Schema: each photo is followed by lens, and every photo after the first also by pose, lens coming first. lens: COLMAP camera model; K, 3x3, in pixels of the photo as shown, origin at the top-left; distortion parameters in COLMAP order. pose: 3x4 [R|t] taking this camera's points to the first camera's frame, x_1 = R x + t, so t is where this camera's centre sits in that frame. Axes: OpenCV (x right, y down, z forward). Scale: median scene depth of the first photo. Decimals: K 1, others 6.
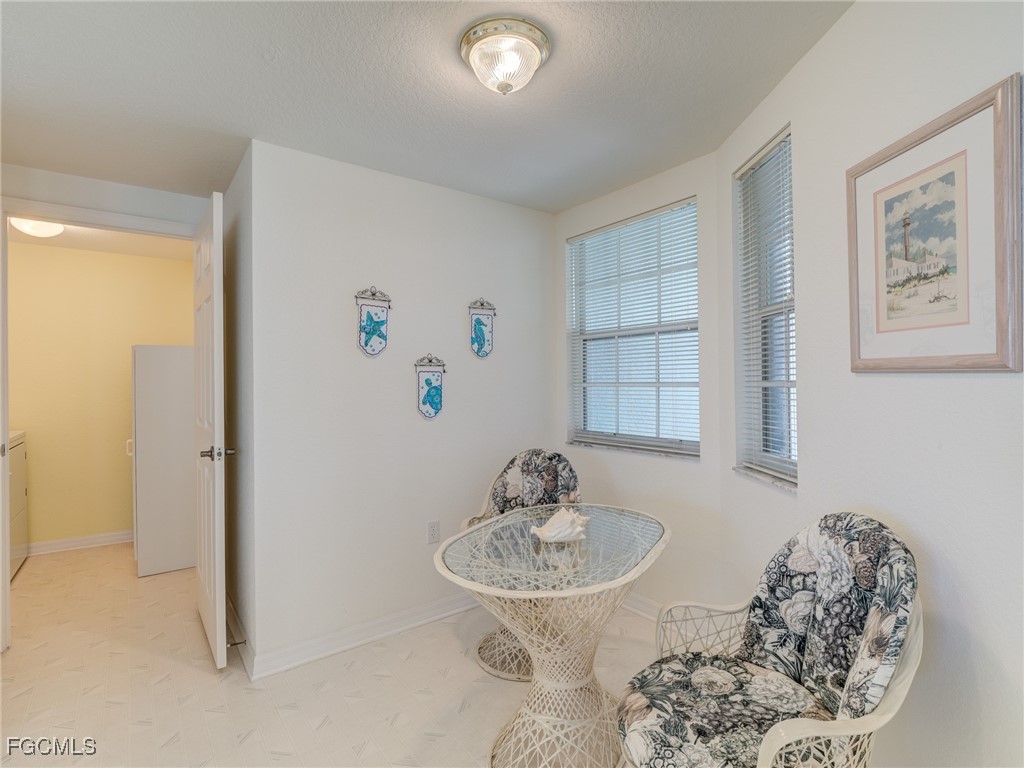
lens RADIAL K [[504.8, 0, 512.1], [0, 504.8, 386.6], [0, 0, 1]] dist [0.002405, -0.013079]
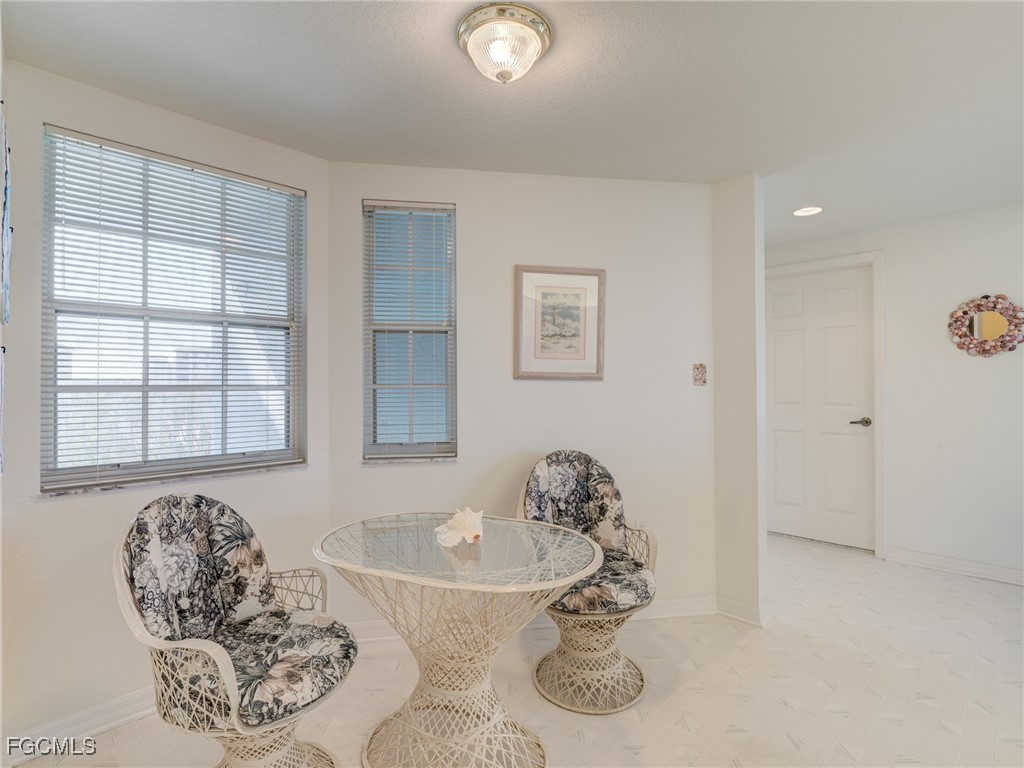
lens RADIAL K [[504.8, 0, 512.4], [0, 504.8, 381.9], [0, 0, 1]] dist [0.002405, -0.013079]
pose [[-0.133935, 0.011833, 0.990919, -1.205820], [0.012929, 0.999864, -0.010192, 0.001026], [-0.990906, 0.011446, -0.134070, 1.388638]]
